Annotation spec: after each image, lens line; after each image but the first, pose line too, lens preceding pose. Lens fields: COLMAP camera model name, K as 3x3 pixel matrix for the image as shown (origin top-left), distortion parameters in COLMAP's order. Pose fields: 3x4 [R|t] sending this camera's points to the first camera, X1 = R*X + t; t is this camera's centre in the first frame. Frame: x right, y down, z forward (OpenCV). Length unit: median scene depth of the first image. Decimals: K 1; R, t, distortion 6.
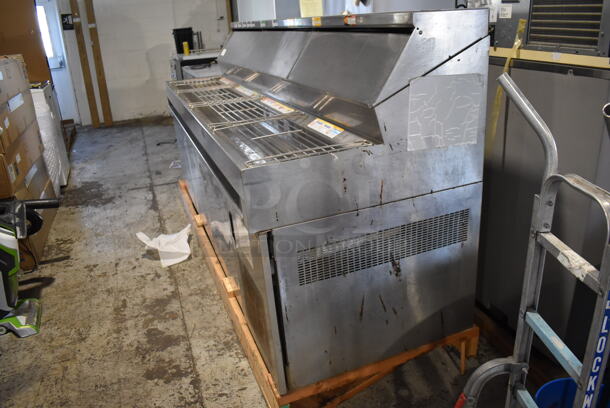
lens RADIAL K [[476.4, 0, 305.0], [0, 476.4, 204.0], [0, 0, 1]] dist [-0.093883, 0.002812]
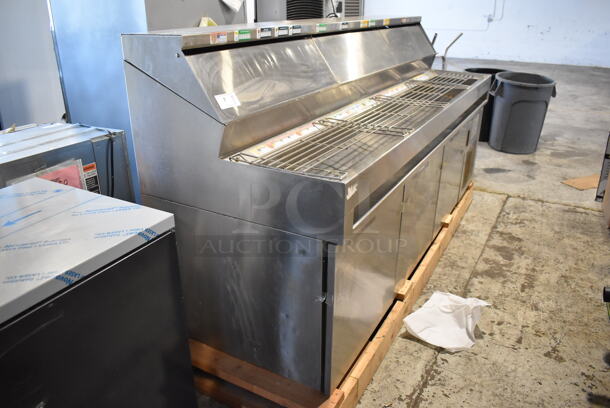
lens RADIAL K [[476.4, 0, 305.0], [0, 476.4, 204.0], [0, 0, 1]] dist [-0.093883, 0.002812]
pose [[-0.646131, -0.239255, 0.724756, -0.830357], [0.322629, 0.774961, 0.543457, -0.690268], [-0.691683, 0.584972, -0.423536, 1.778084]]
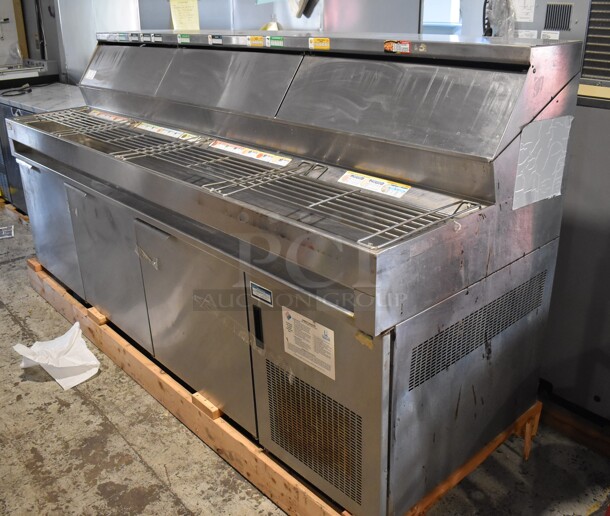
lens RADIAL K [[614.0, 0, 283.5], [0, 614.0, 251.9], [0, 0, 1]] dist [-0.092467, 0.002603]
pose [[0.942584, -0.093734, 0.320545, -0.321931], [0.095709, 0.995363, 0.009624, -0.054731], [-0.319960, 0.021608, 0.947185, 0.072869]]
